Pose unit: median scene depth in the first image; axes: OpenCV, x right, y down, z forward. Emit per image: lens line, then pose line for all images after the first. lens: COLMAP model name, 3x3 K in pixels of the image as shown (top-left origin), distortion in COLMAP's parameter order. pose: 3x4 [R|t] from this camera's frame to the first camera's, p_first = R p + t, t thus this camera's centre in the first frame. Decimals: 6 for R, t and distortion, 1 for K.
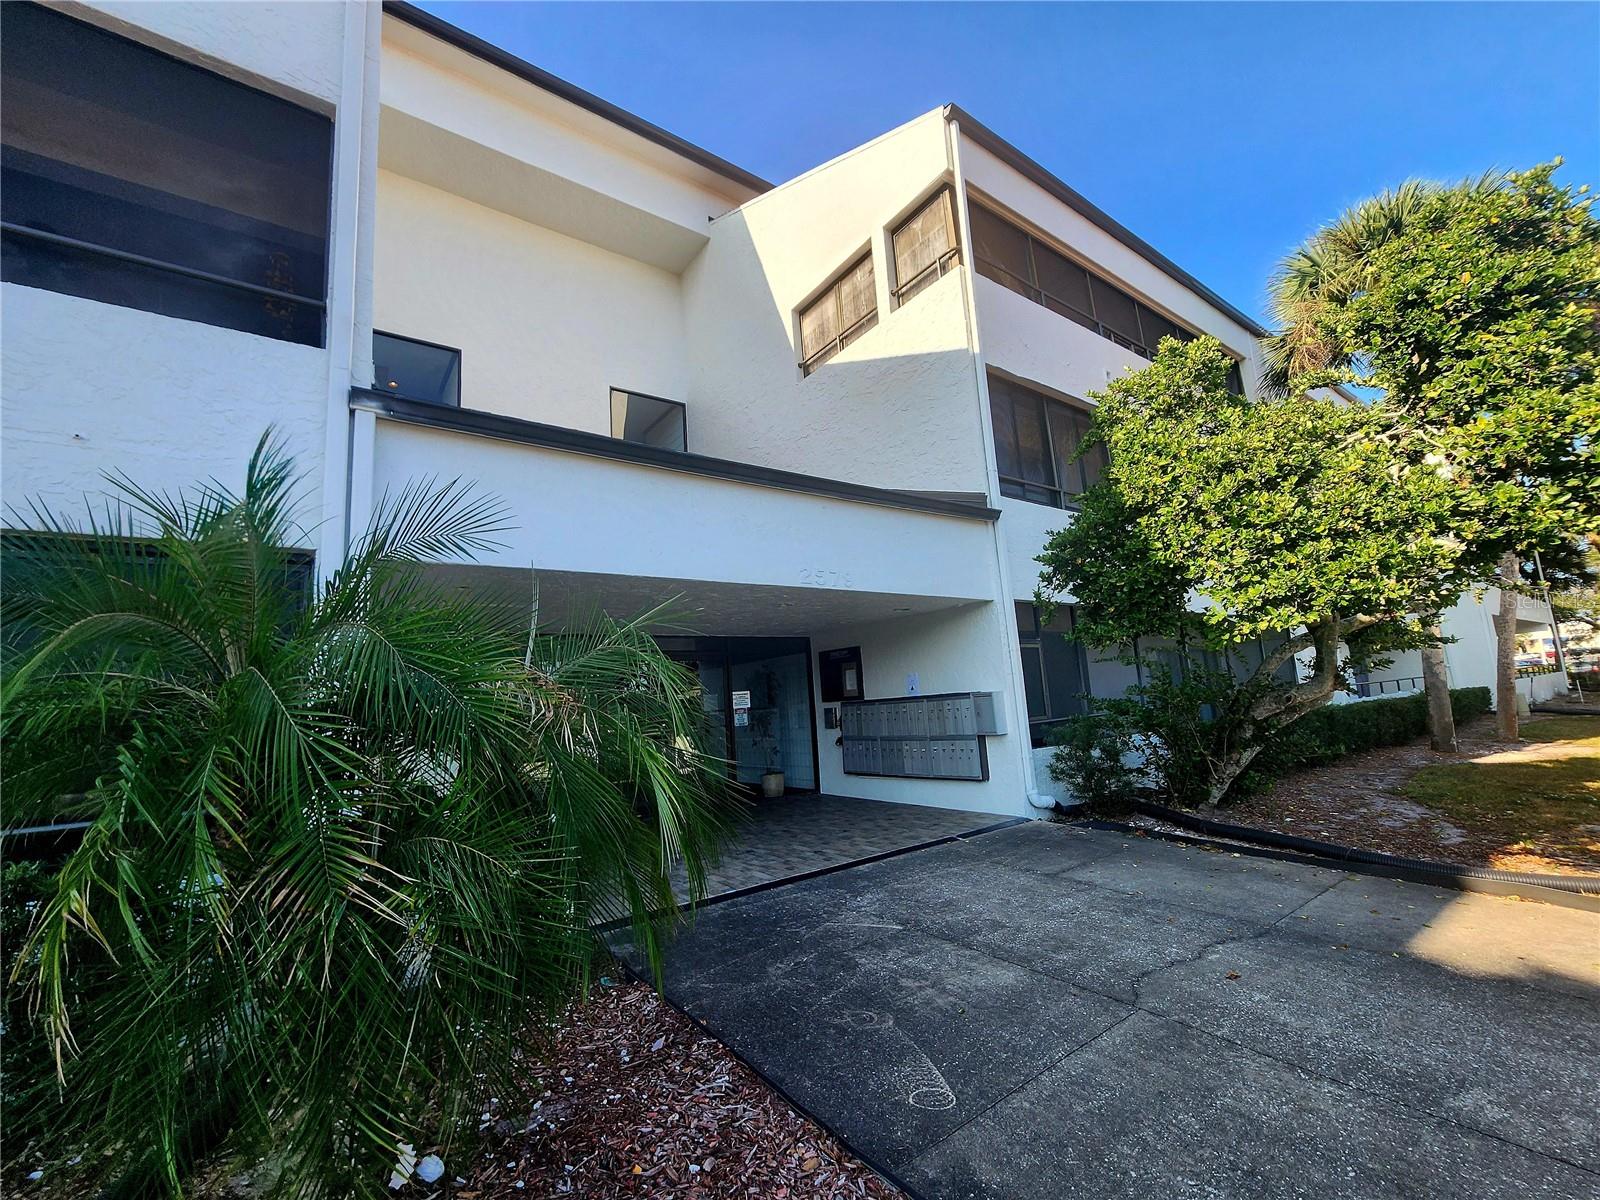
lens RADIAL K [[651.4, 0, 801.0], [0, 651.4, 596.6], [0, 0, 1]] dist [0.001455, -0.000863]
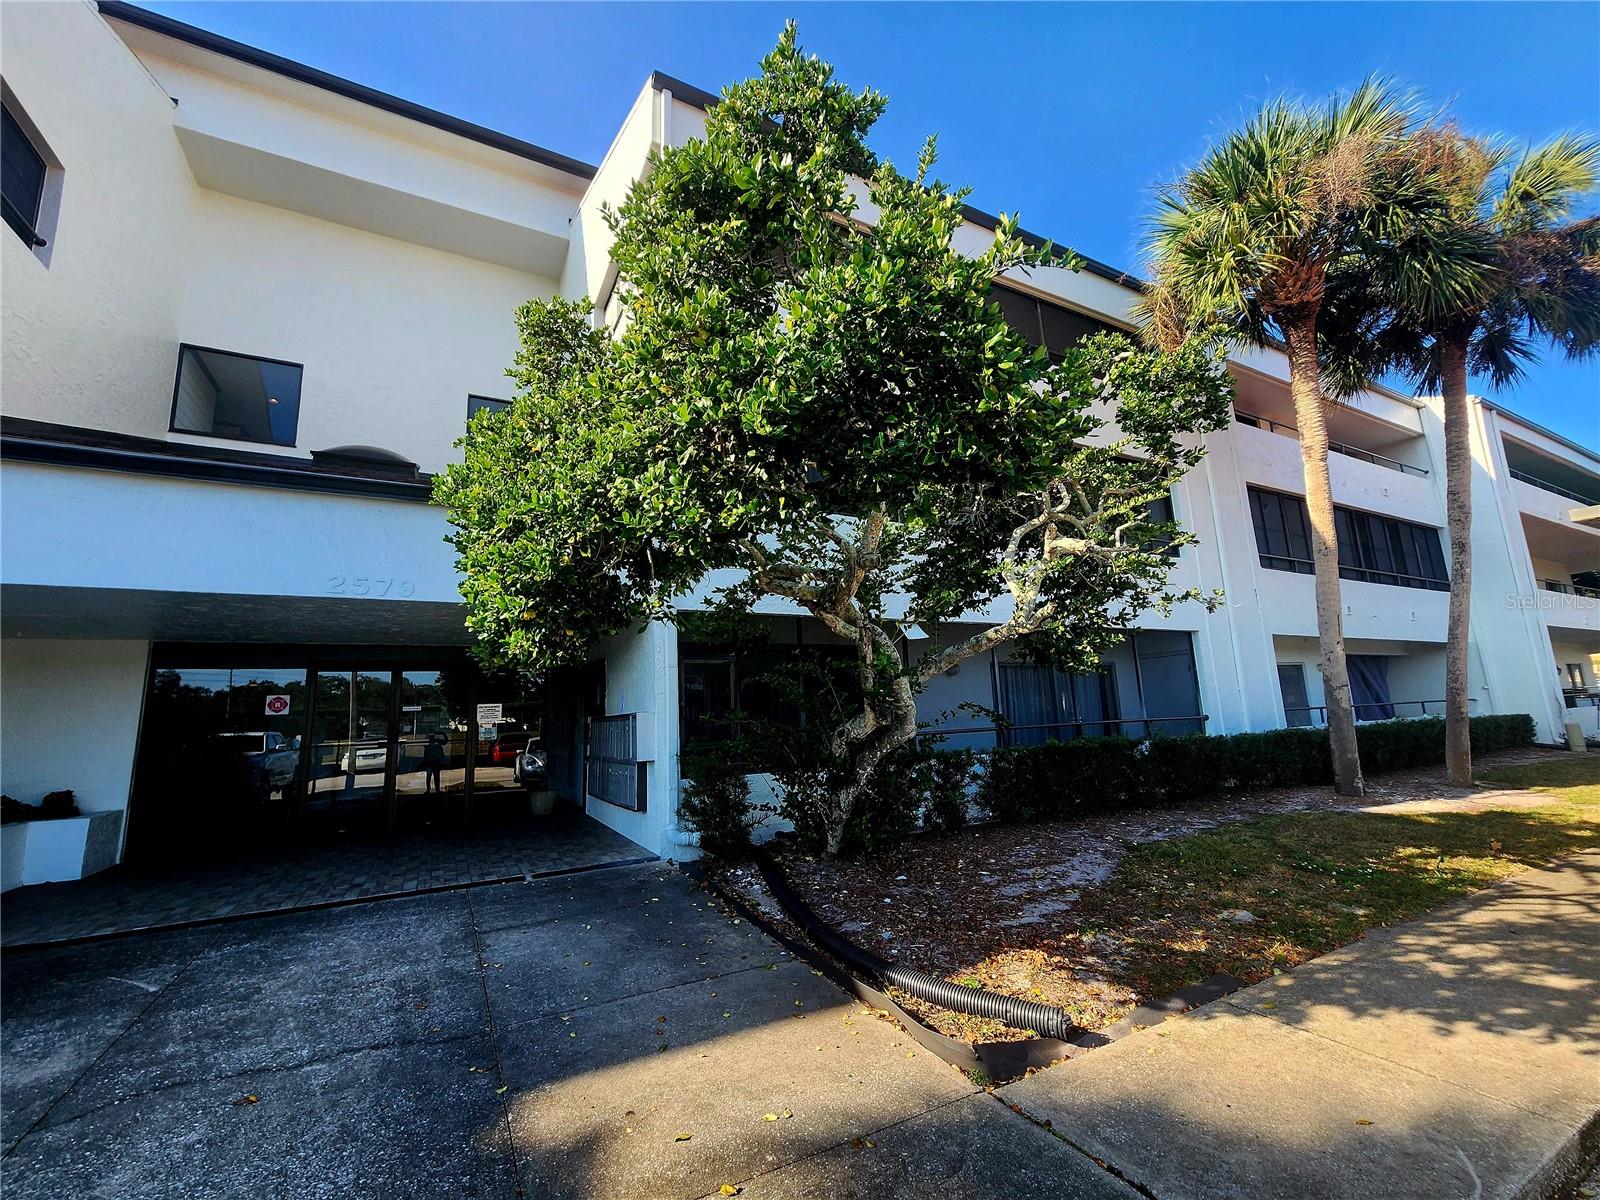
lens RADIAL K [[651.4, 0, 798.9], [0, 651.4, 604.9], [0, 0, 1]] dist [0.001455, -0.000863]
pose [[0.991650, 0.002118, -0.128939, 1.044484], [-0.001934, 0.999997, 0.001550, -0.008830], [0.128942, -0.001288, 0.991651, 0.232291]]
